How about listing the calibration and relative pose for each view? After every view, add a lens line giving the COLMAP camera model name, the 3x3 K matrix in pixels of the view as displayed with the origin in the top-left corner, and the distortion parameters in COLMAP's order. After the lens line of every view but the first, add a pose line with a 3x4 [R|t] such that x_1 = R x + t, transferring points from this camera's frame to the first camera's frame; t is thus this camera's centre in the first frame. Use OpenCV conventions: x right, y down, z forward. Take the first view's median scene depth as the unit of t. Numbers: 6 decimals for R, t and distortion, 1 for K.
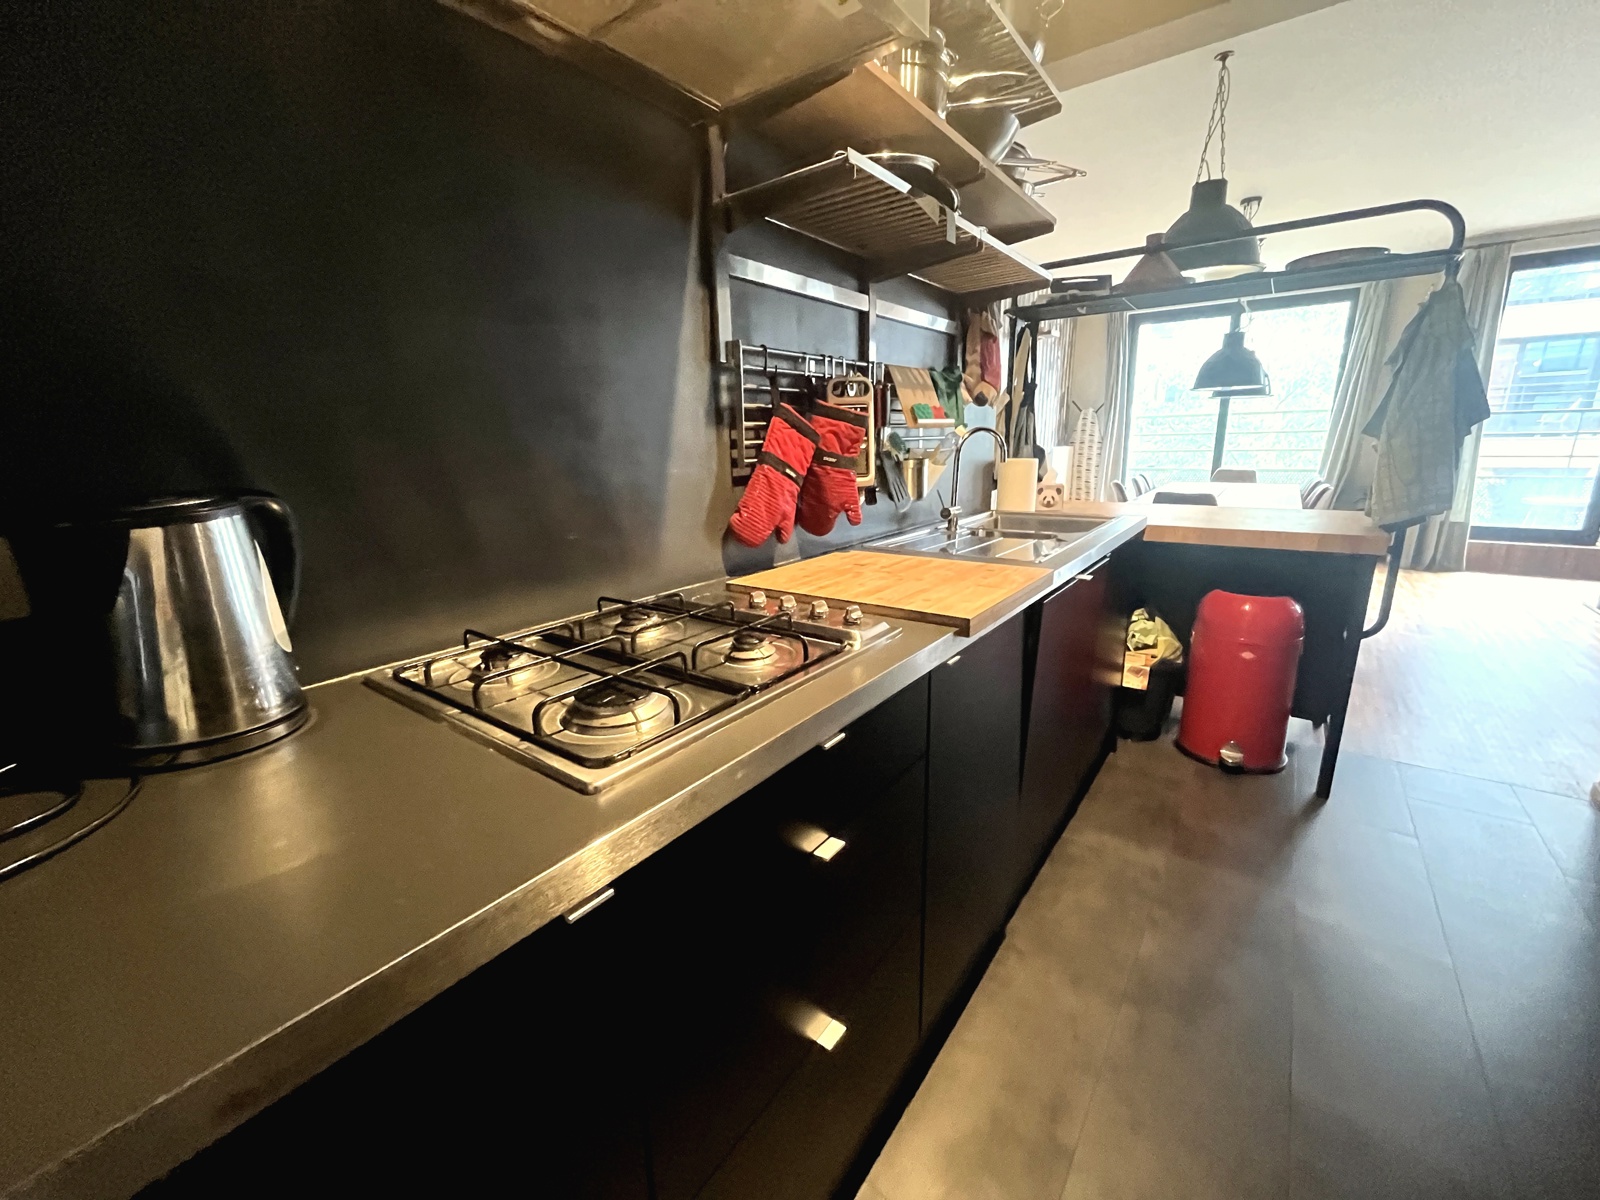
lens RADIAL K [[652.9, 0, 797.0], [0, 652.9, 598.8], [0, 0, 1]] dist [-0.000077, -0.001050]
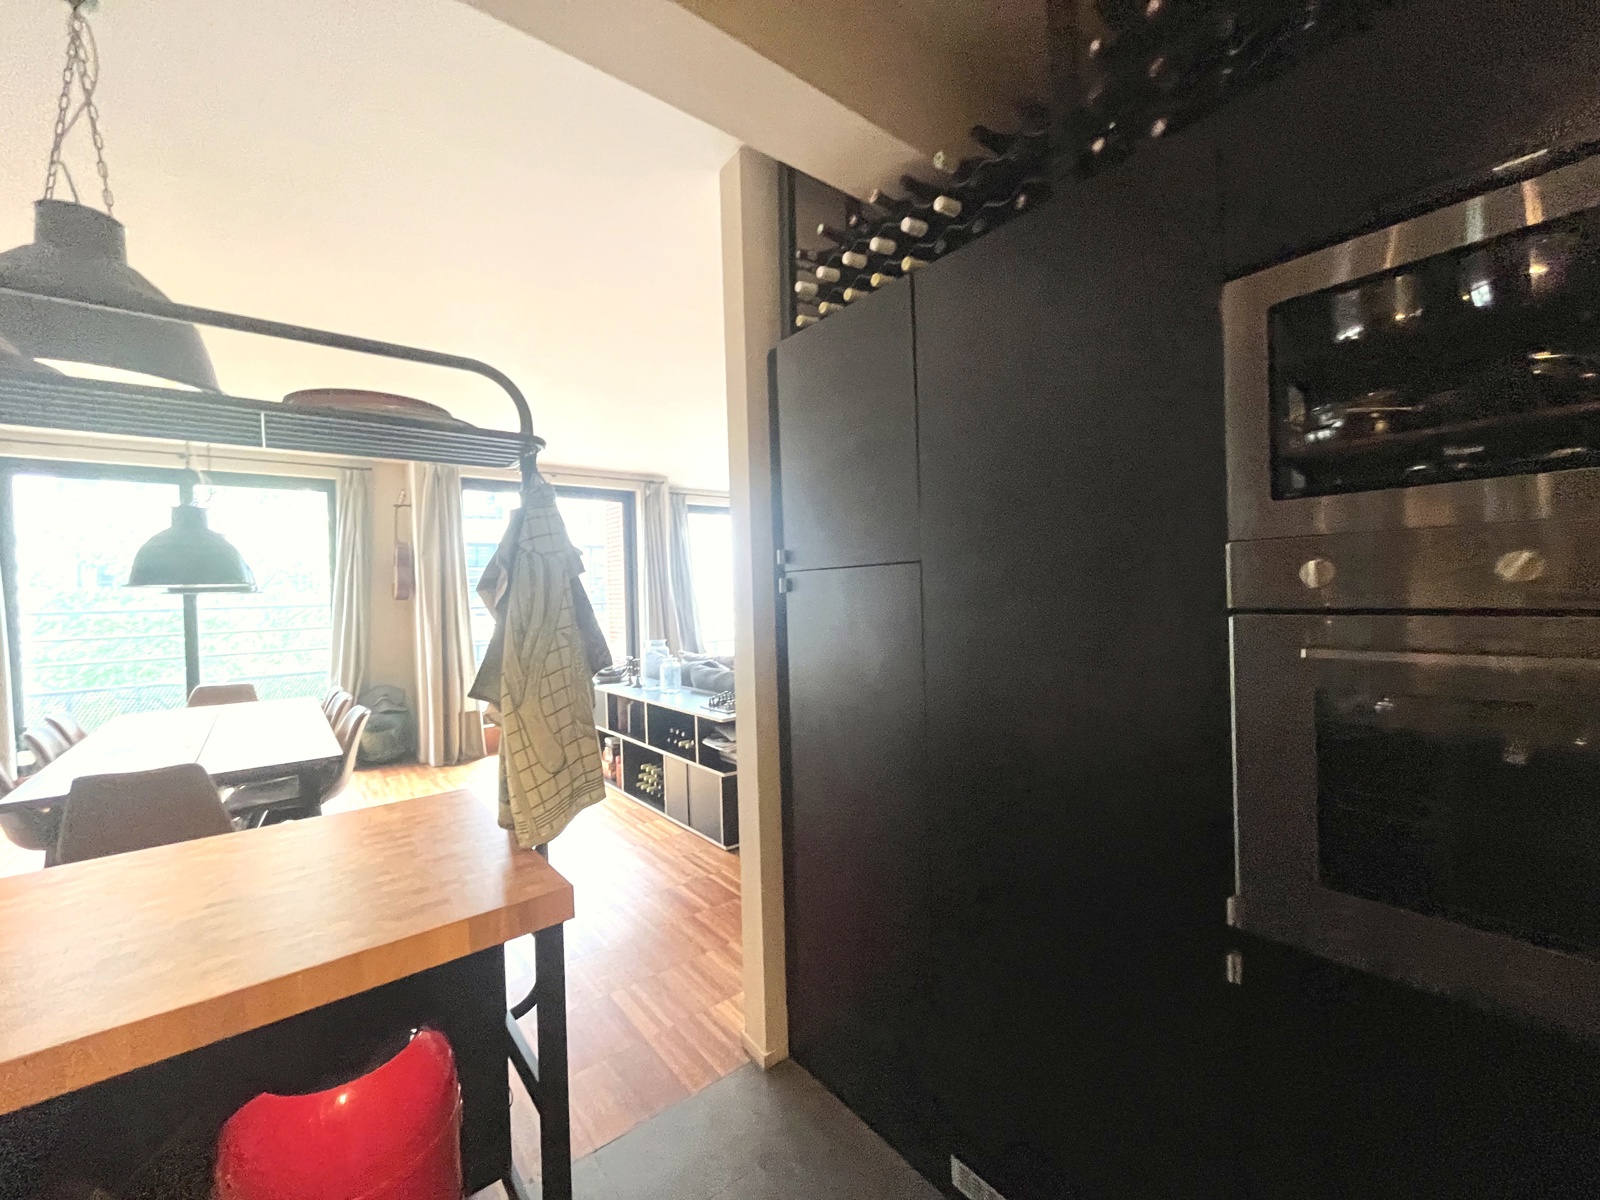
lens RADIAL K [[652.9, 0, 798.1], [0, 652.9, 594.6], [0, 0, 1]] dist [-0.000077, -0.001050]
pose [[0.255173, 0.008371, 0.966859, 0.128825], [0.253189, 0.964492, -0.075172, -0.079302], [-0.933157, 0.263980, 0.243993, 0.194420]]
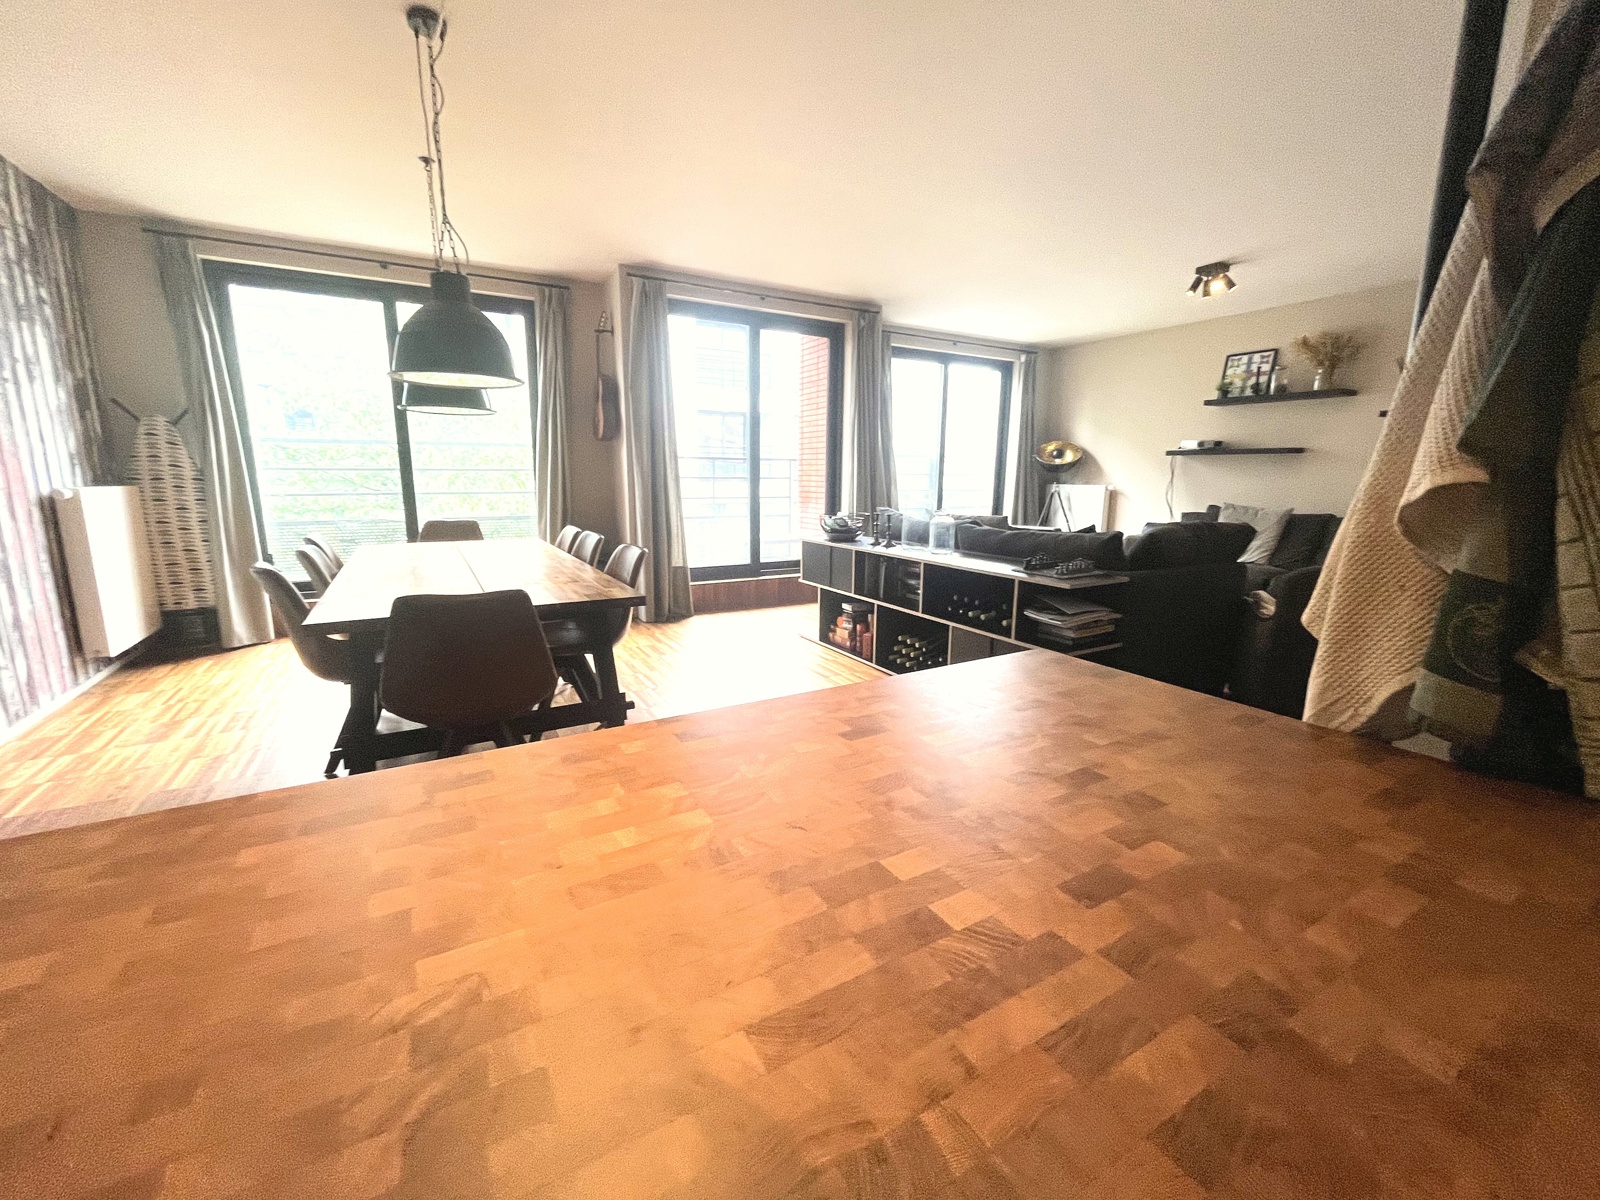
lens RADIAL K [[652.9, 0, 800.0], [0, 652.9, 600.7], [0, 0, 1]] dist [-0.000077, -0.001050]
pose [[0.402886, -0.151360, 0.902648, 0.193375], [0.204358, 0.976209, 0.072482, -0.093146], [-0.892144, 0.155261, 0.424233, 0.406582]]
